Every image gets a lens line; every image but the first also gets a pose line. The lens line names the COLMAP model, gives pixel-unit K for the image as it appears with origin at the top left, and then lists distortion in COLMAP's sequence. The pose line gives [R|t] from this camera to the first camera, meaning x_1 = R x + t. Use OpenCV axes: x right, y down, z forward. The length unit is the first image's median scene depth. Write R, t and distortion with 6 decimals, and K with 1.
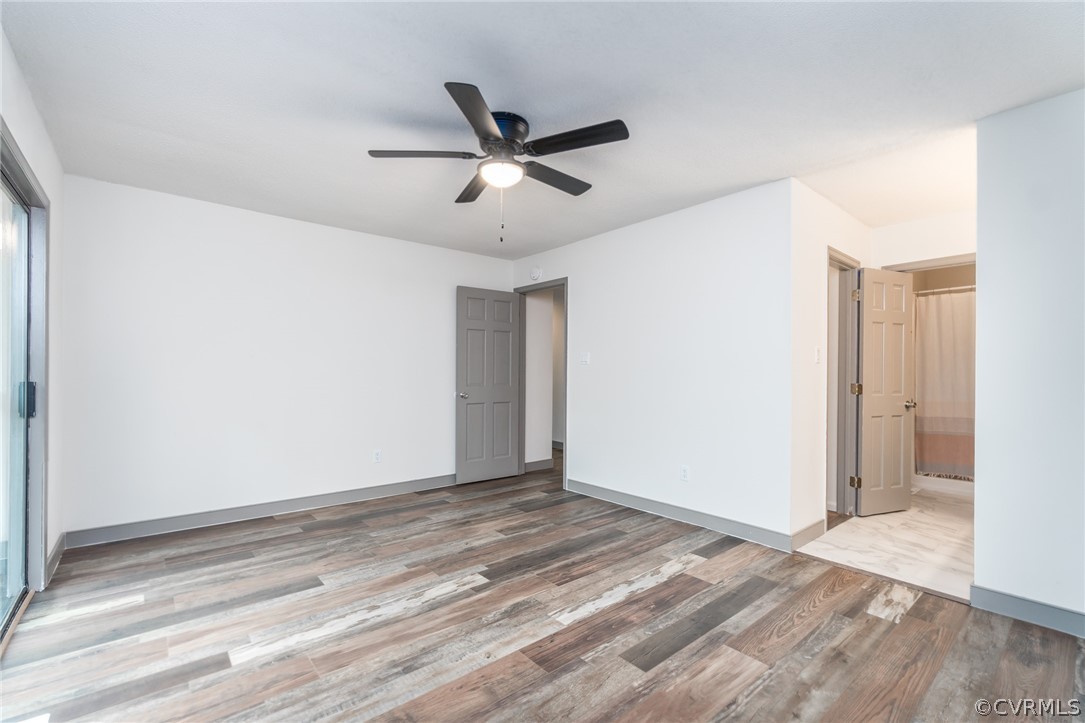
lens RADIAL K [[475.5, 0, 539.4], [0, 475.5, 369.4], [0, 0, 1]] dist [0.001556, -0.000581]
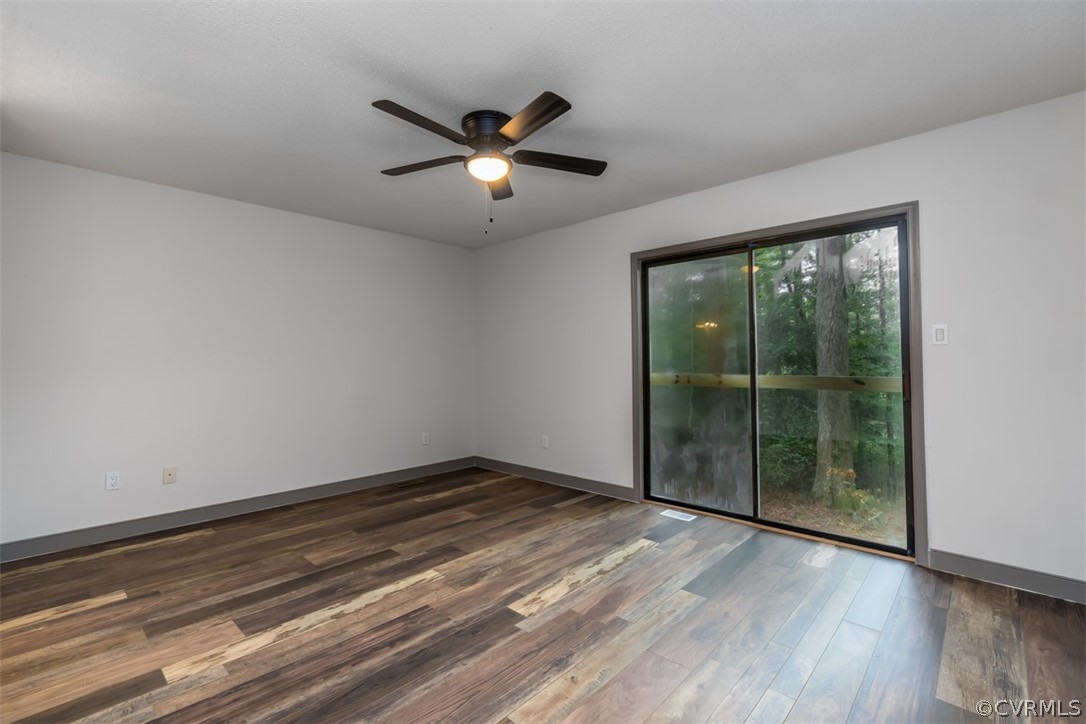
lens RADIAL K [[476.0, 0, 546.0], [0, 476.0, 359.3], [0, 0, 1]] dist [0.001556, -0.000581]
pose [[-0.990924, -0.002192, -0.134405, -0.063551], [-0.000717, 0.999939, -0.011024, 0.009648], [0.134421, -0.010827, -0.990865, 2.042618]]
